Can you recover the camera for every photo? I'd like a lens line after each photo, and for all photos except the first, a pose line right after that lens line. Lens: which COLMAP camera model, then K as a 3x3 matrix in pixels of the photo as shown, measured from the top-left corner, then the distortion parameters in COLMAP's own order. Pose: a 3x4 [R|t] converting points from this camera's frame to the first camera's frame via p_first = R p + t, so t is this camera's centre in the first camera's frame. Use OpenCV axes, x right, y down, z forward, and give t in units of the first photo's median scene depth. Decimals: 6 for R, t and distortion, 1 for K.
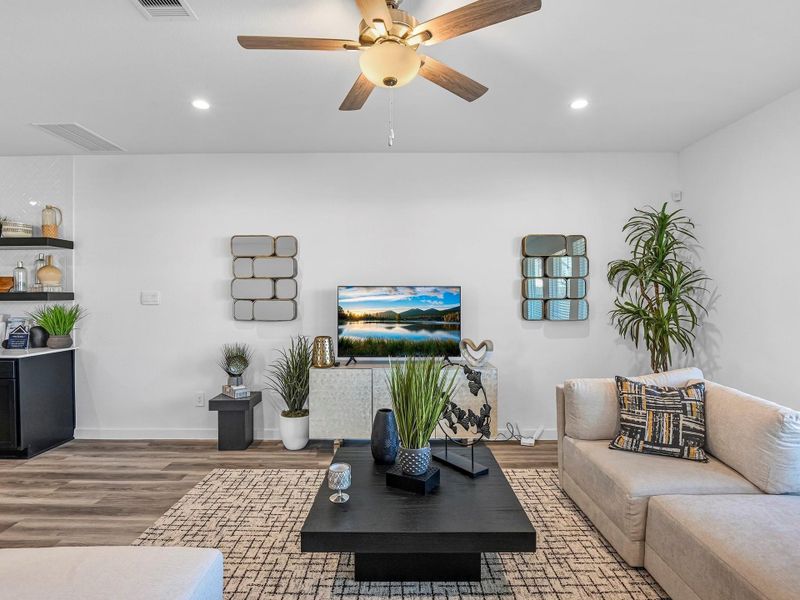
lens RADIAL K [[420.8, 0, 399.0], [0, 420.8, 300.1], [0, 0, 1]] dist [-0.010791, -0.006582]
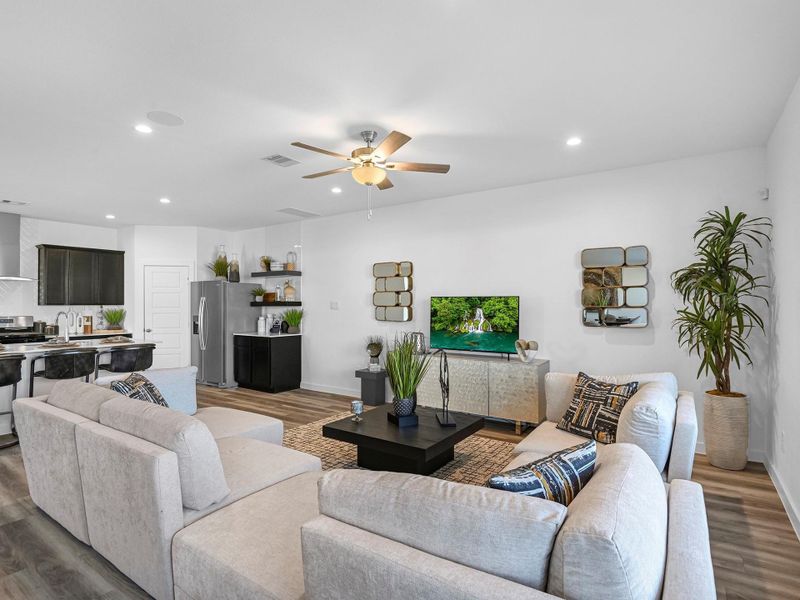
lens RADIAL K [[420.8, 0, 405.9], [0, 420.8, 305.8], [0, 0, 1]] dist [-0.010791, -0.006582]
pose [[0.829690, 0.004434, -0.558207, 0.544309], [-0.006111, 0.999981, -0.001140, -0.001667], [0.558191, 0.004358, 0.829701, -0.185801]]
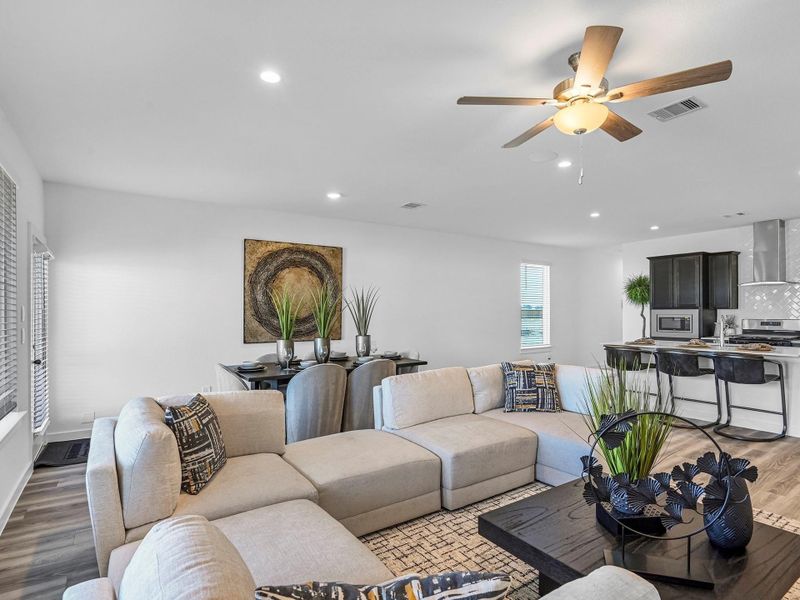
lens RADIAL K [[420.8, 0, 406.6], [0, 420.8, 314.6], [0, 0, 1]] dist [-0.010791, -0.006582]
pose [[-0.831876, 0.015422, -0.554747, 0.526045], [0.006197, 0.999810, 0.018501, -0.012032], [0.554927, 0.011953, -0.831813, 0.840440]]
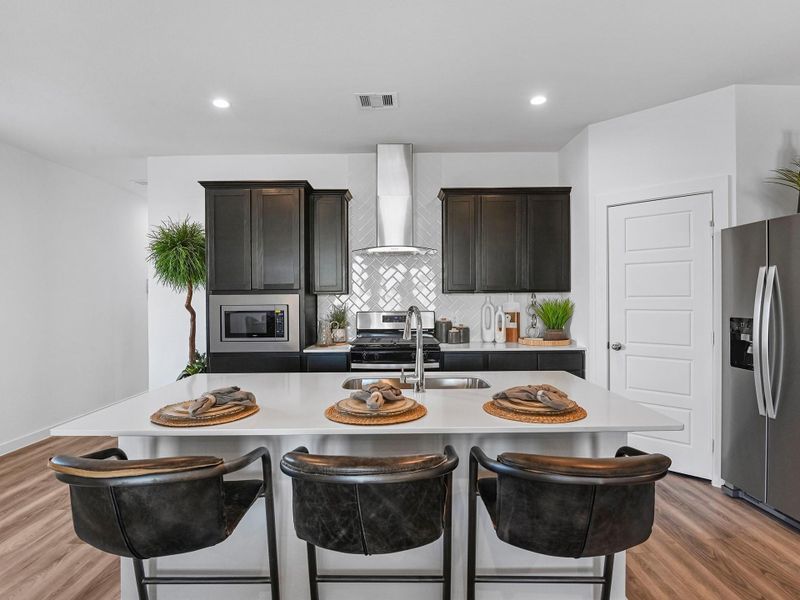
lens RADIAL K [[451.7, 0, 394.7], [0, 451.7, 300.8], [0, 0, 1]] dist [-0.022862, -0.003831]
pose [[-0.009154, 0.010475, -0.999903, -0.513833], [-0.000100, 0.999945, 0.010476, 0.009837], [0.999958, 0.000196, -0.009153, 0.270362]]
